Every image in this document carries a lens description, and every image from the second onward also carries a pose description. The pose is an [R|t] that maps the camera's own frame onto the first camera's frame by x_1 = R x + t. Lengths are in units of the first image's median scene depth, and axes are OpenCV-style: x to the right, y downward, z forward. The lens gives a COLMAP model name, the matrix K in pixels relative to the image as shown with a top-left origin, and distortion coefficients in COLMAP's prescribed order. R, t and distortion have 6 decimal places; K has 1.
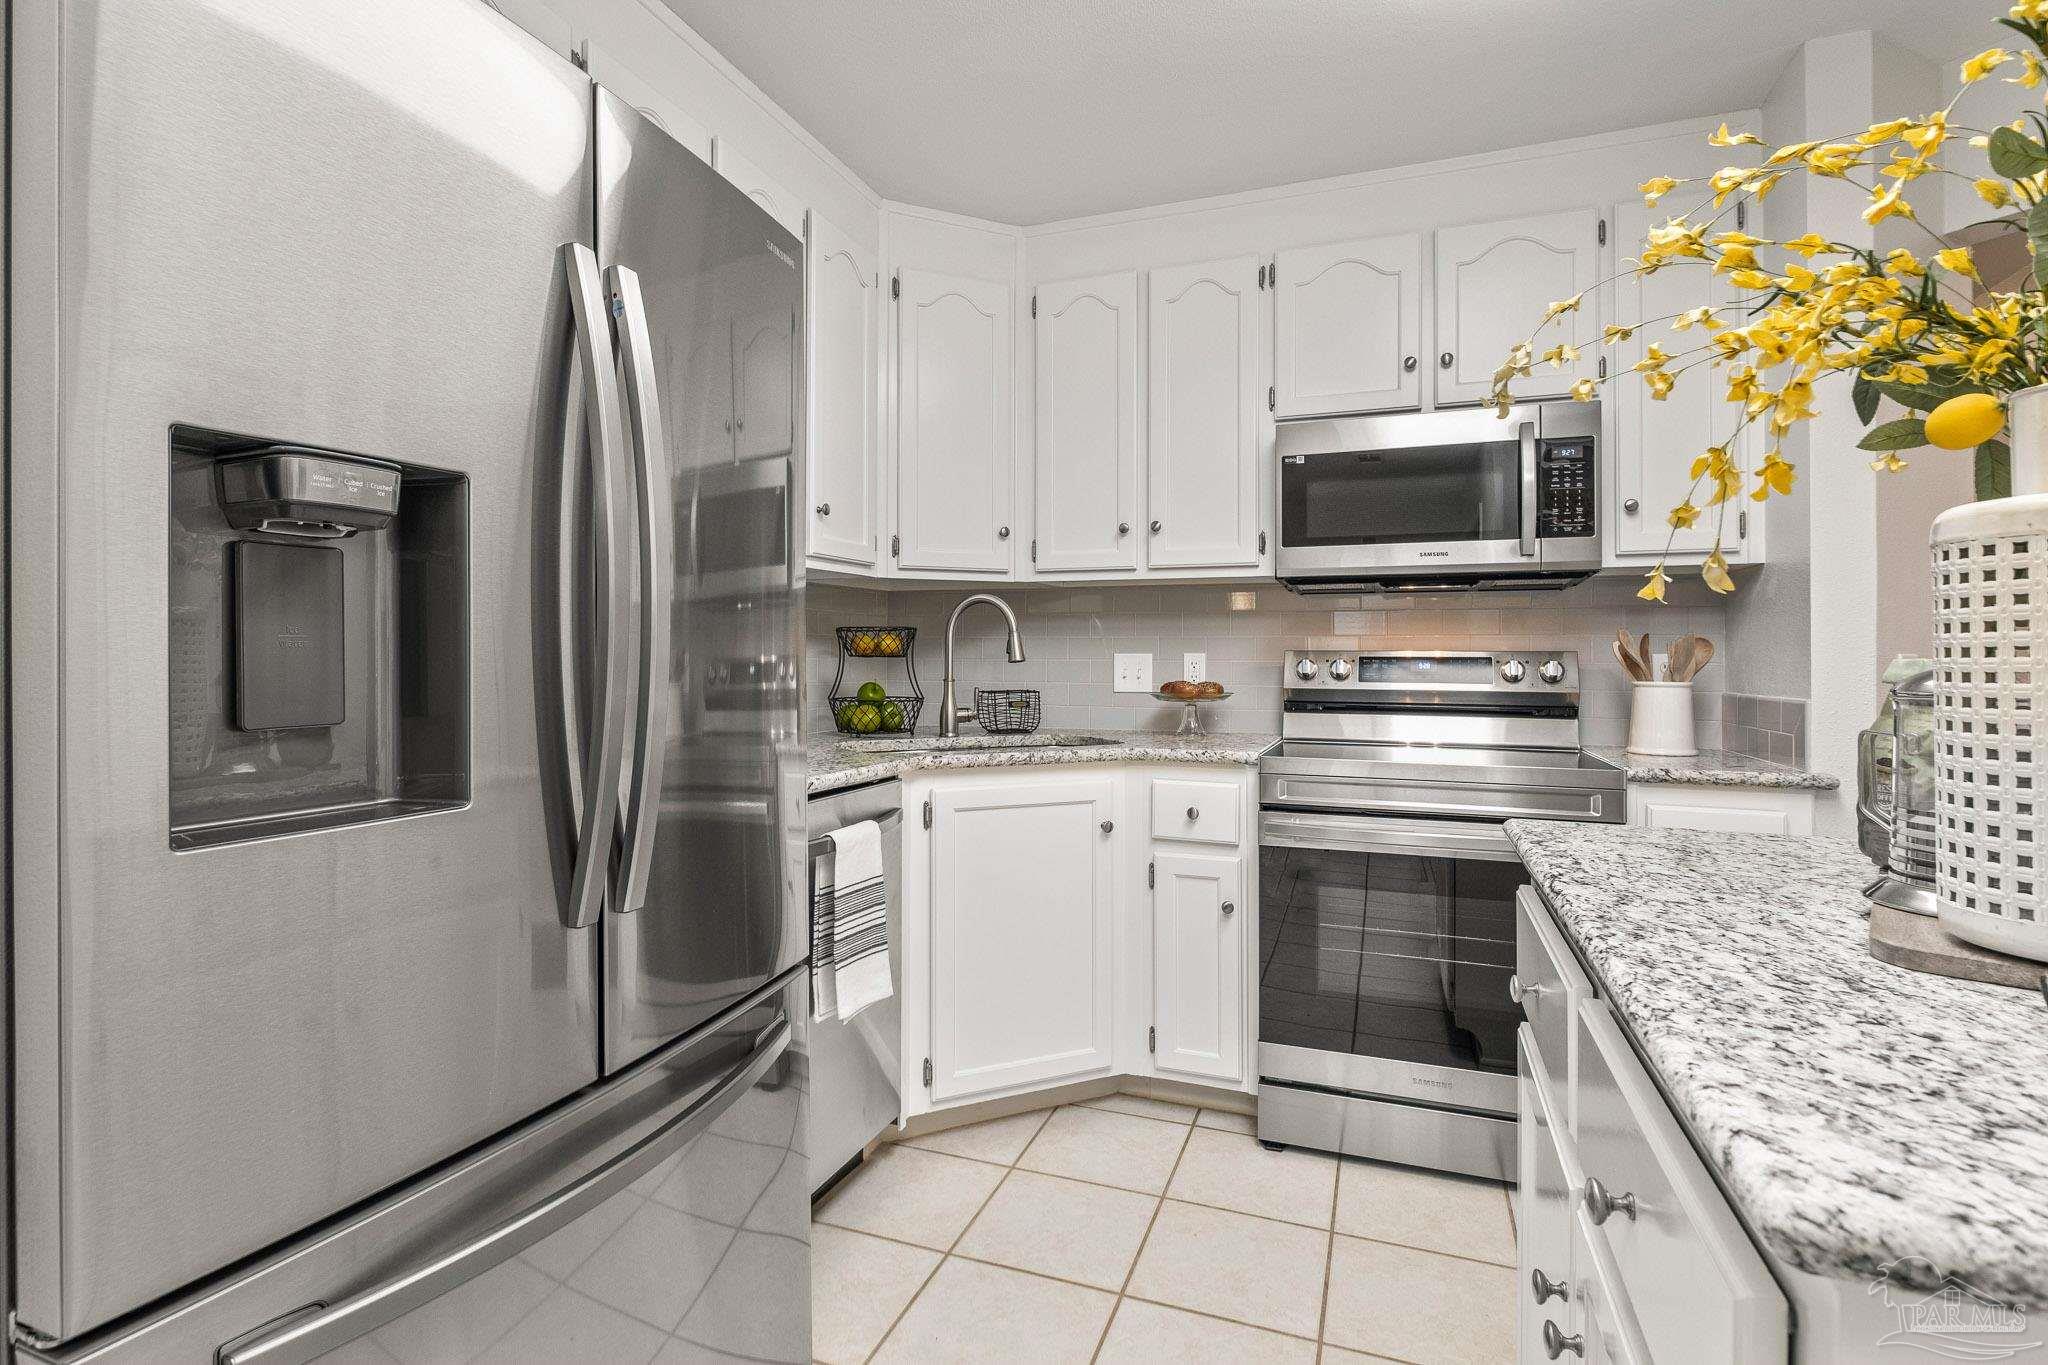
lens RADIAL K [[982.2, 0, 1023.2], [0, 982.2, 643.9], [0, 0, 1]] dist [-0.003609, -0.001010]
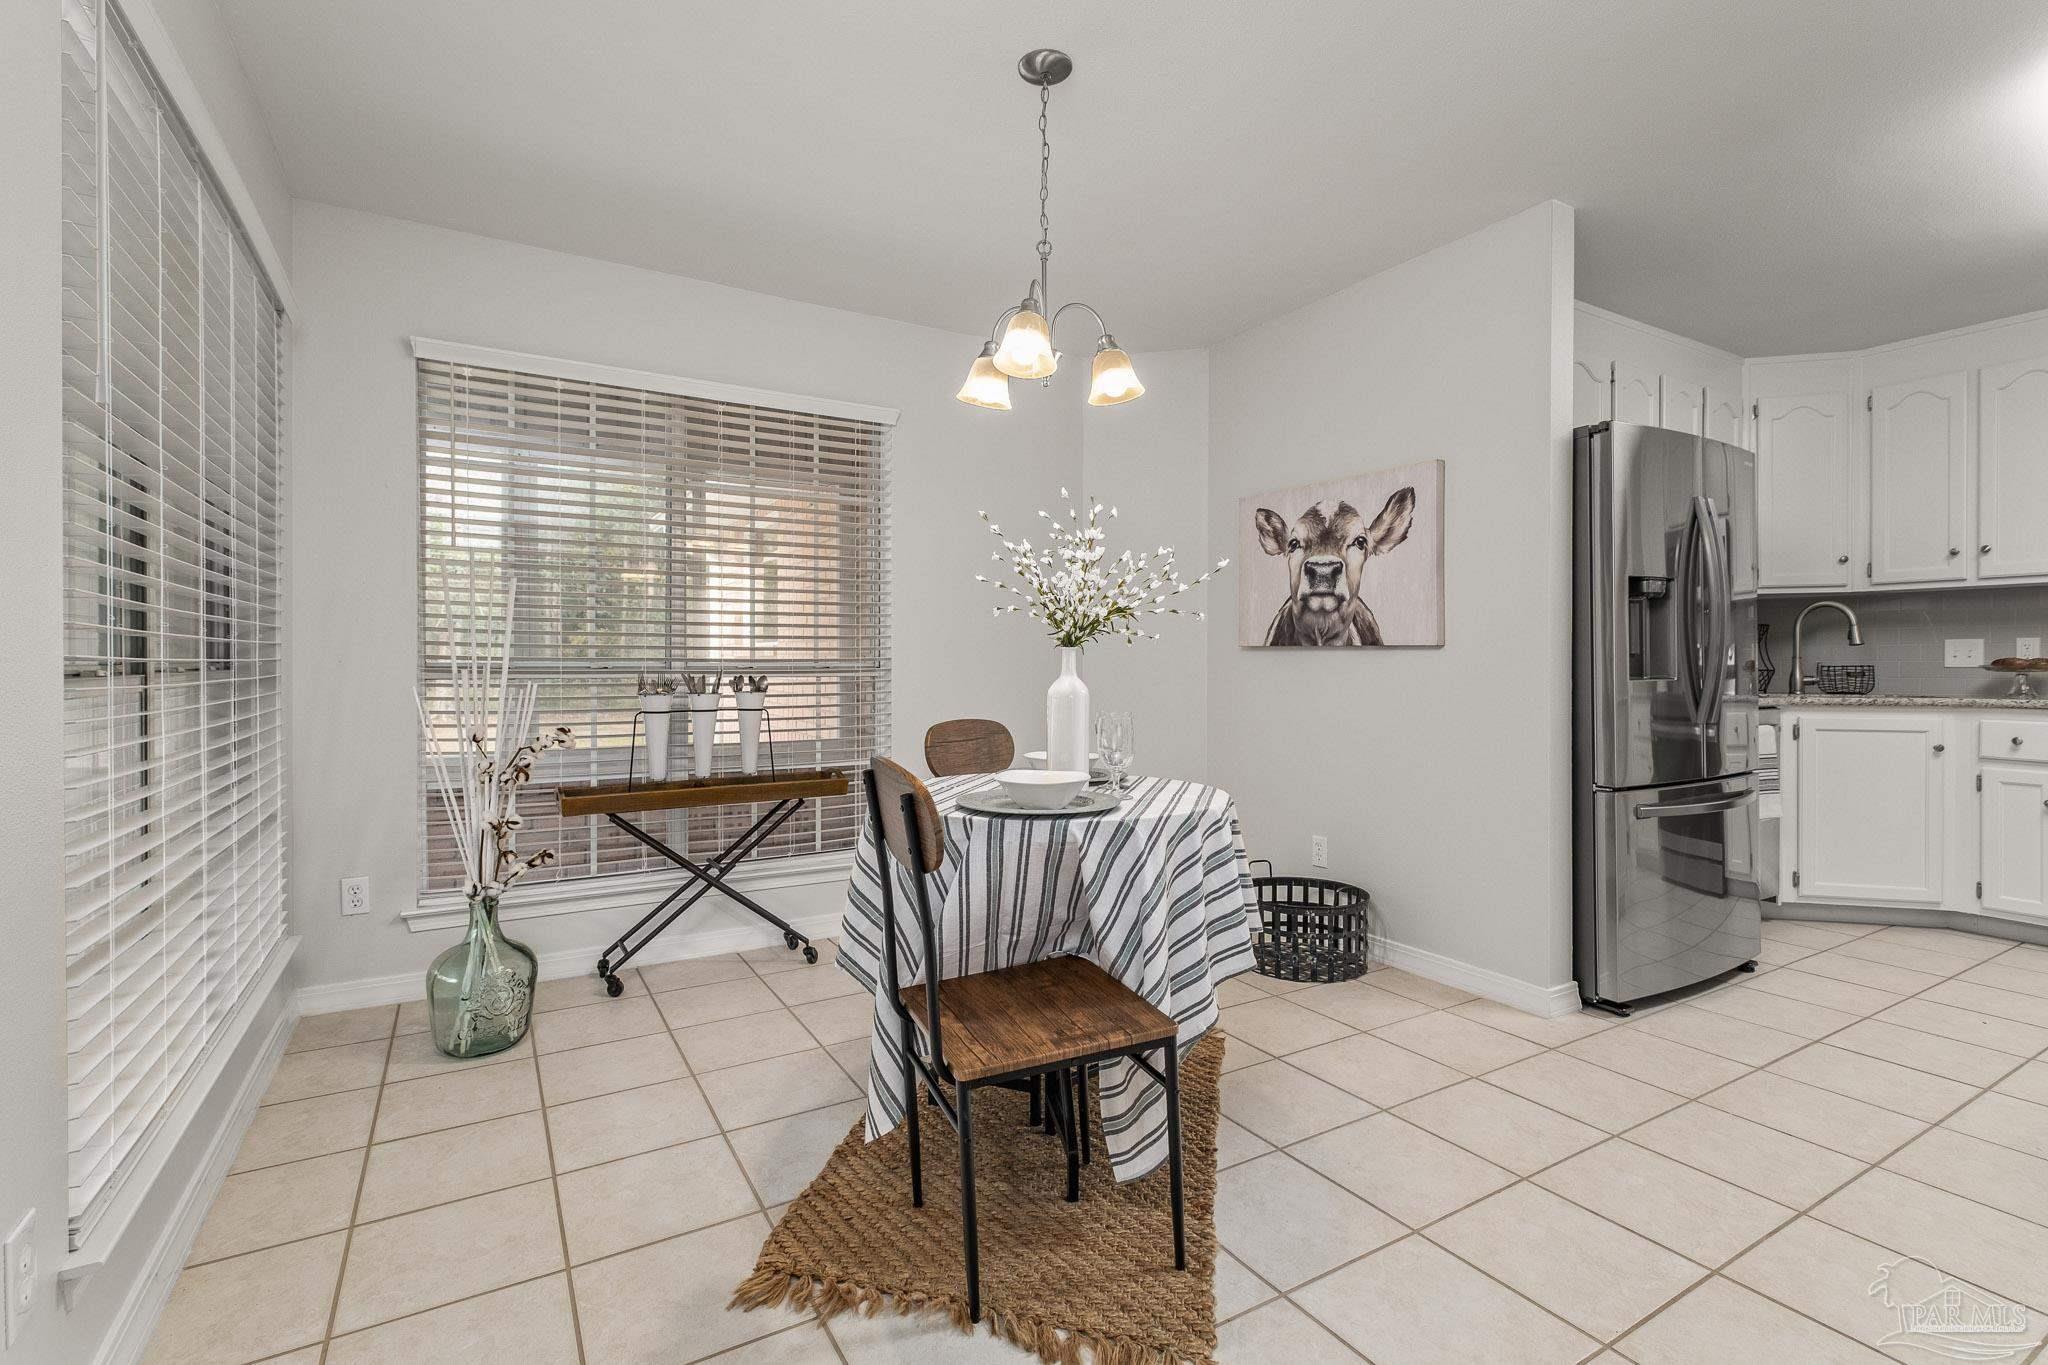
lens RADIAL K [[929.8, 0, 1026.3], [0, 929.8, 667.1], [0, 0, 1]] dist [-0.004515, -0.000033]
pose [[0.775865, 0.001842, -0.630896, -0.110701], [0.013152, 0.999731, 0.019093, 0.009439], [0.630761, -0.023112, 0.775633, -1.041507]]
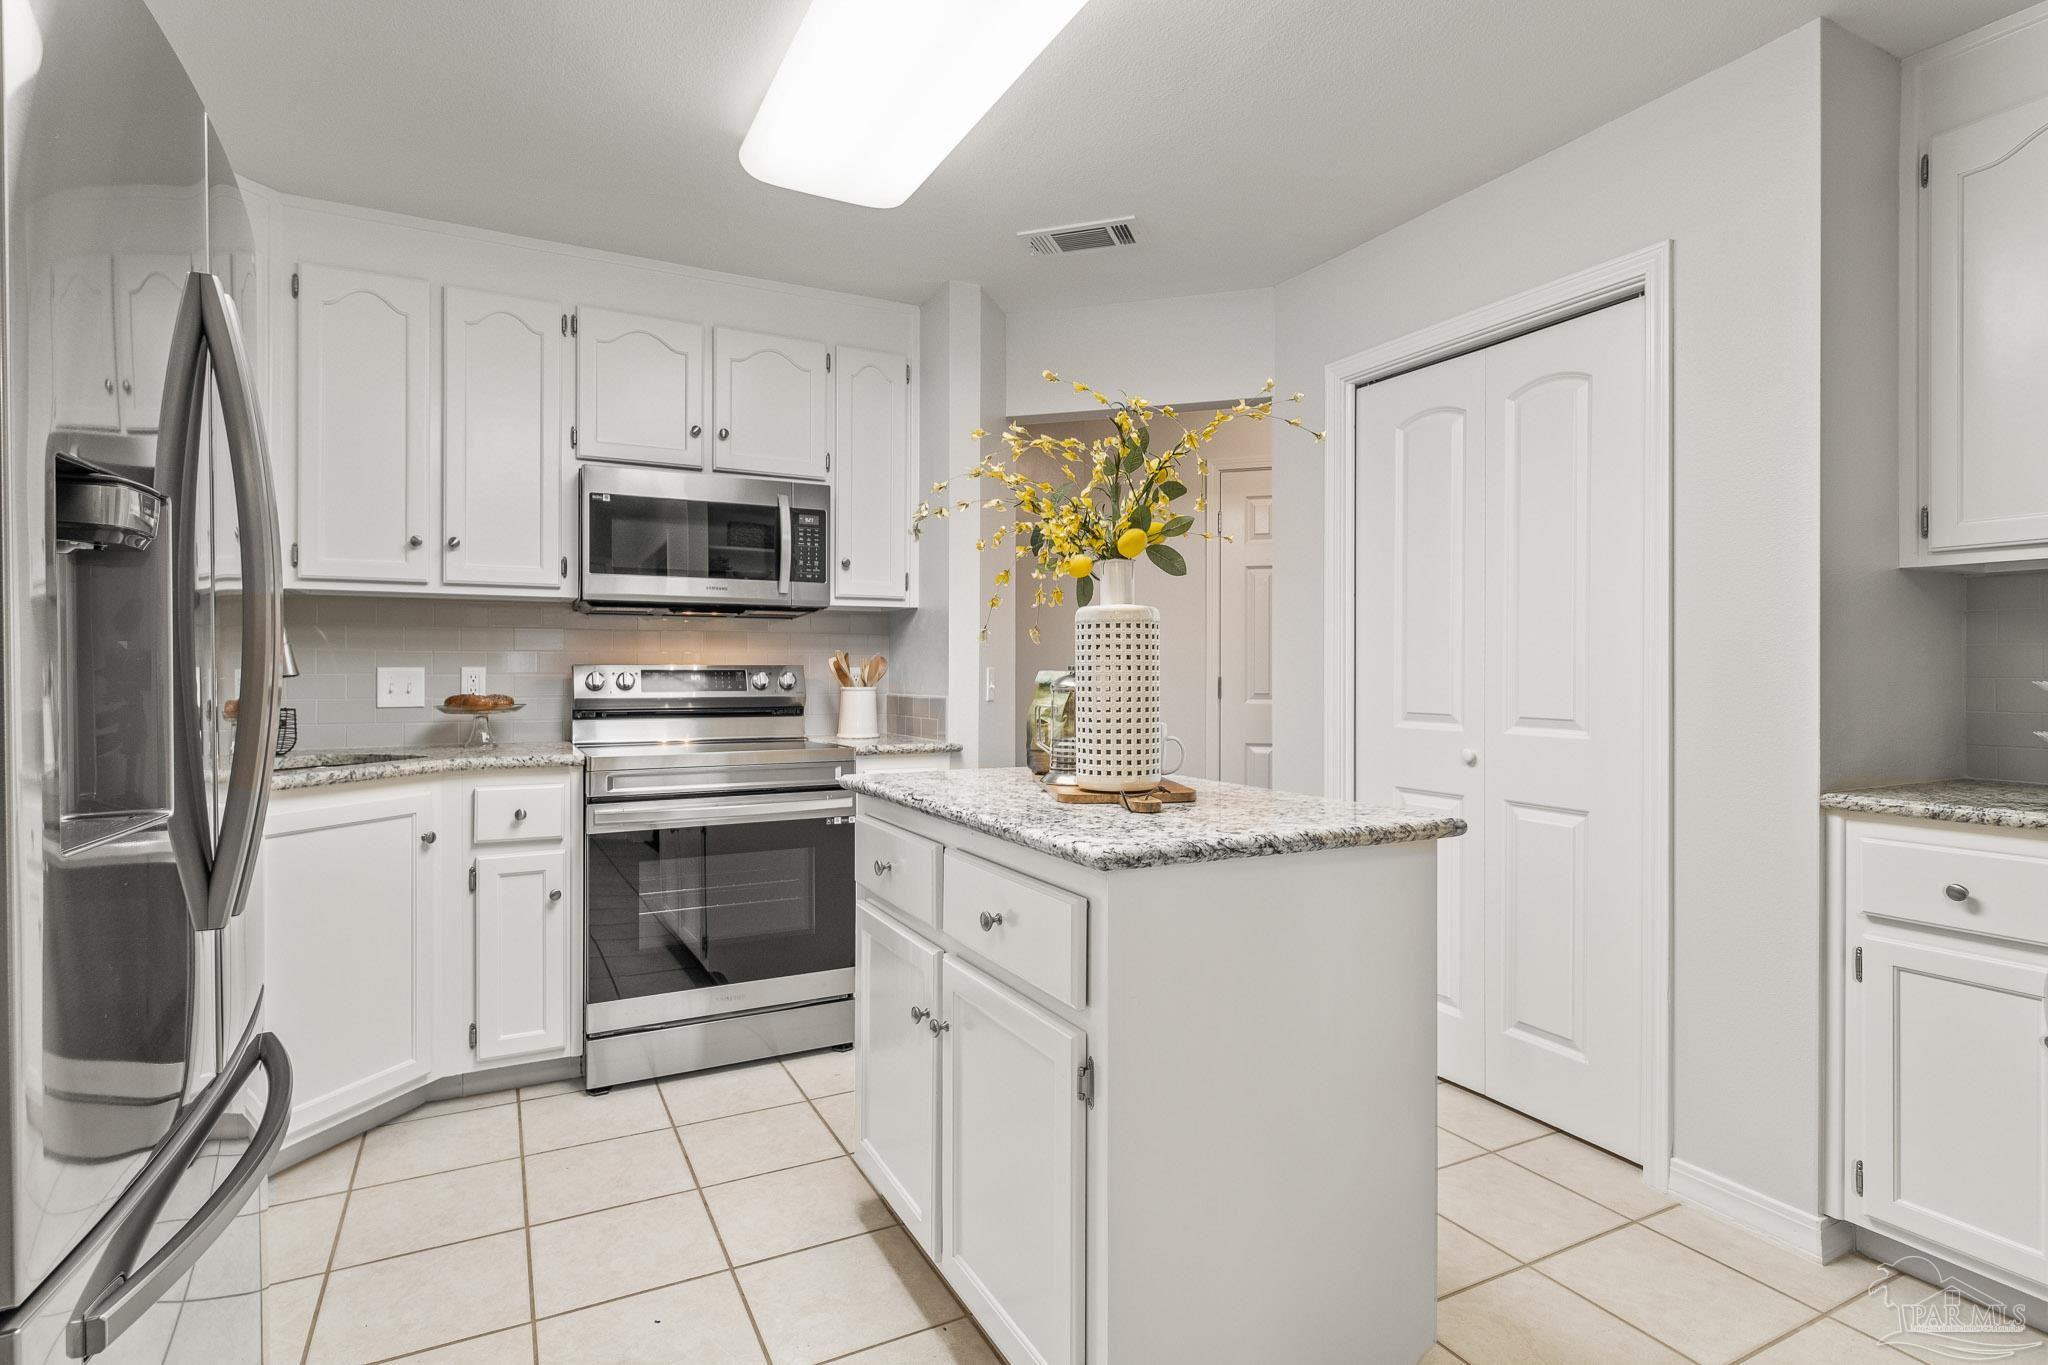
lens RADIAL K [[982.2, 0, 1017.6], [0, 982.2, 670.6], [0, 0, 1]] dist [-0.003609, -0.001010]
pose [[0.672255, -0.003414, 0.740312, -0.250609], [-0.007570, 0.999905, 0.011485, -0.003329], [-0.740281, -0.013325, 0.672166, -0.129651]]
